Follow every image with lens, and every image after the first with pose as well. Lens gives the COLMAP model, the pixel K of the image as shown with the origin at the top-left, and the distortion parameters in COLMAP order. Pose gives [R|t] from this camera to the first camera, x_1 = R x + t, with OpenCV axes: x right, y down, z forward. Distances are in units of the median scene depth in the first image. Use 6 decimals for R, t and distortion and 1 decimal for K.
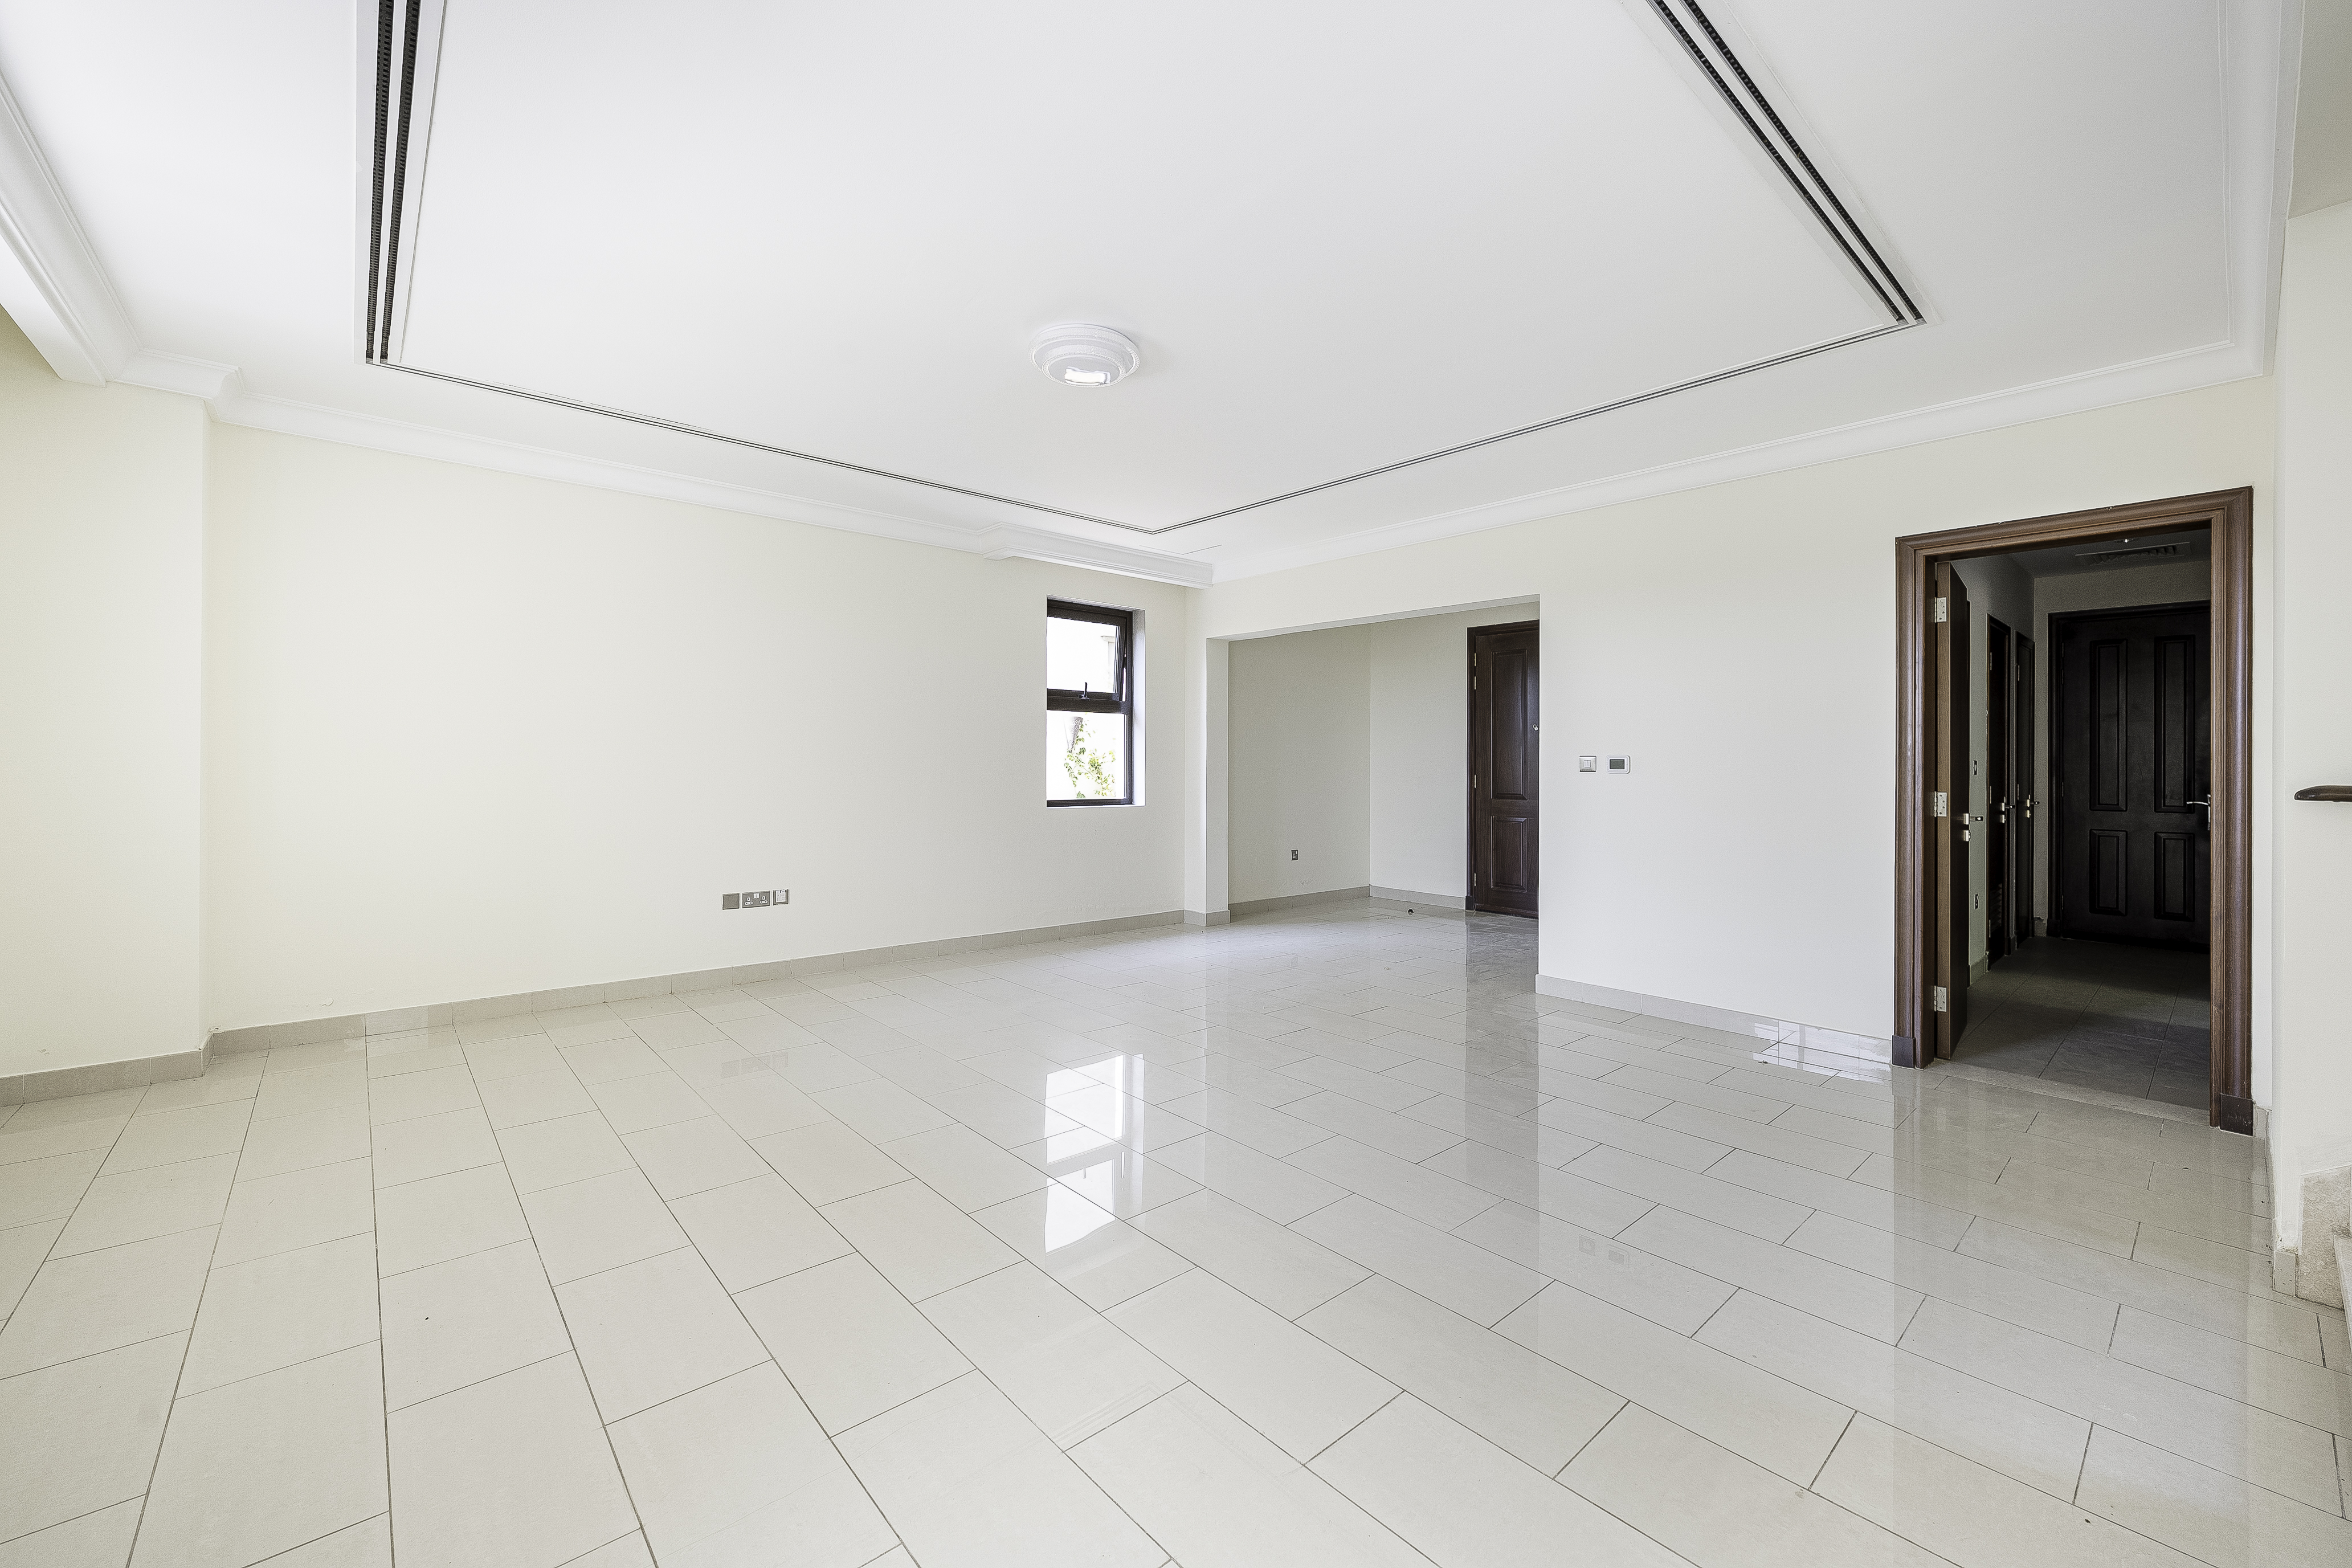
lens RADIAL K [[939.4, 0, 1192.2], [0, 939.4, 769.6], [0, 0, 1]] dist [0.000132, -0.000206]
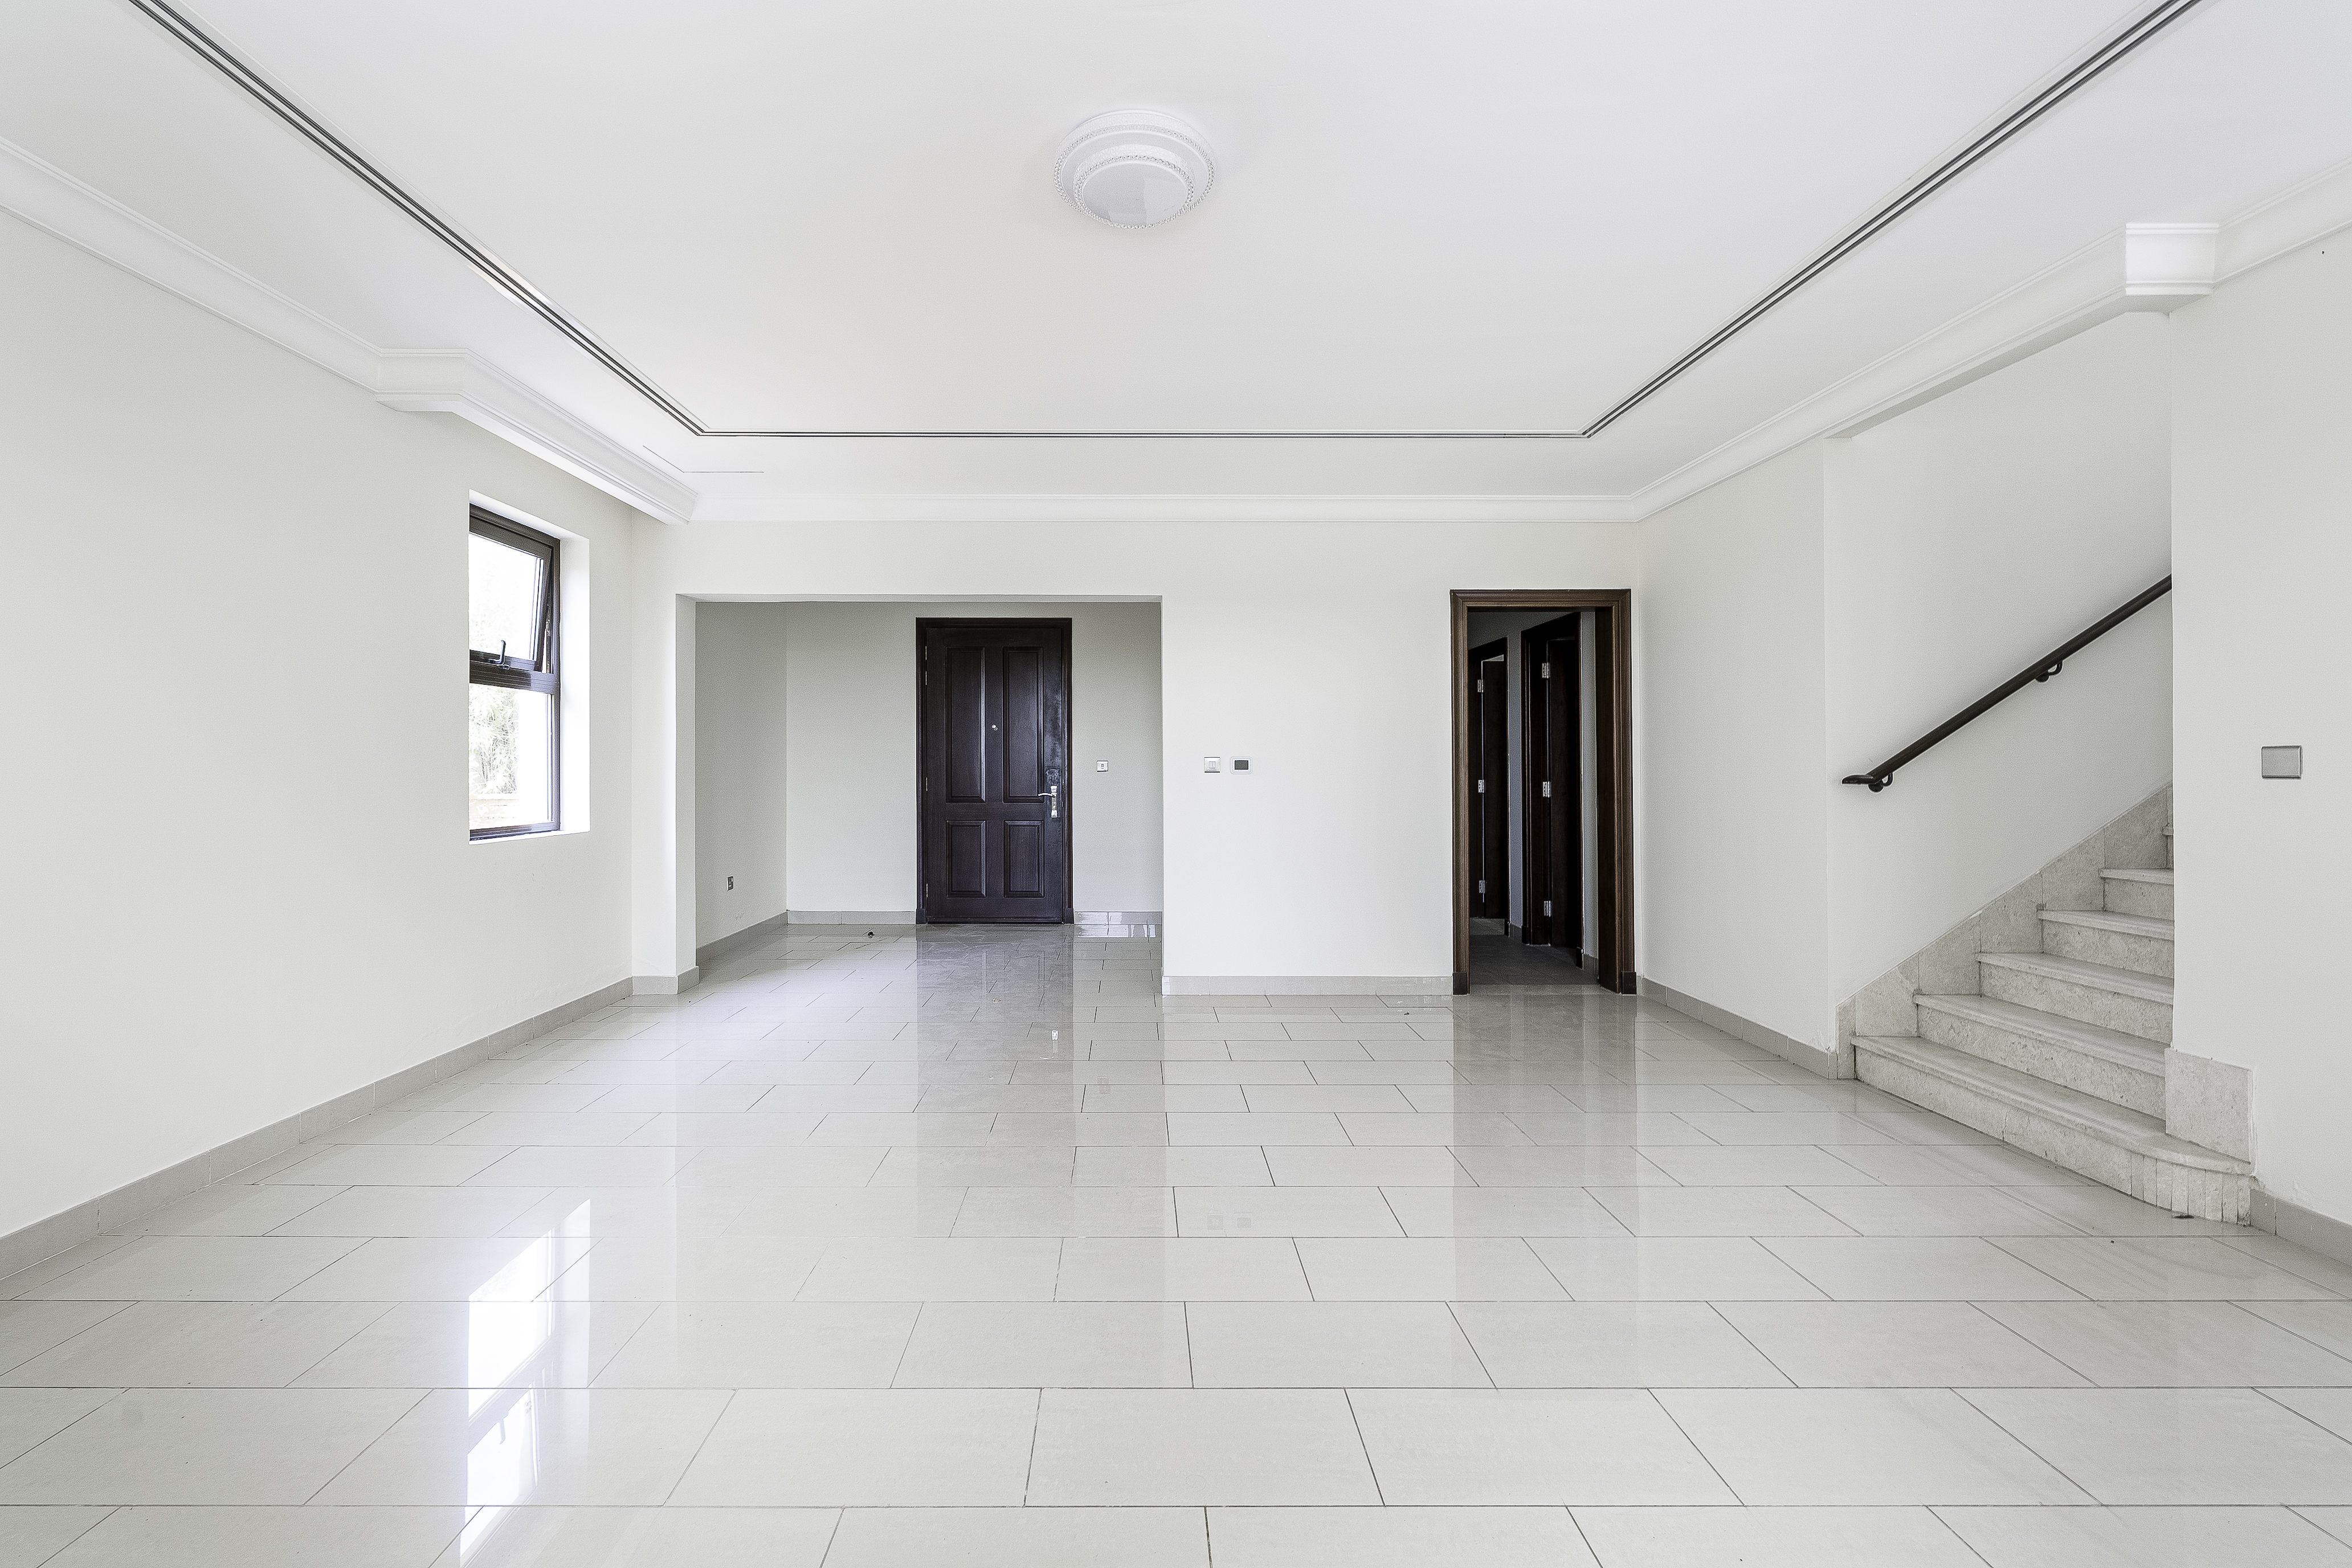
lens RADIAL K [[939.4, 0, 1184.2], [0, 939.4, 760.9], [0, 0, 1]] dist [0.000132, -0.000206]
pose [[0.661448, -0.006268, 0.749965, -0.268493], [0.012541, 0.999918, -0.002705, -0.005857], [-0.749886, 0.011194, 0.661472, 0.235876]]
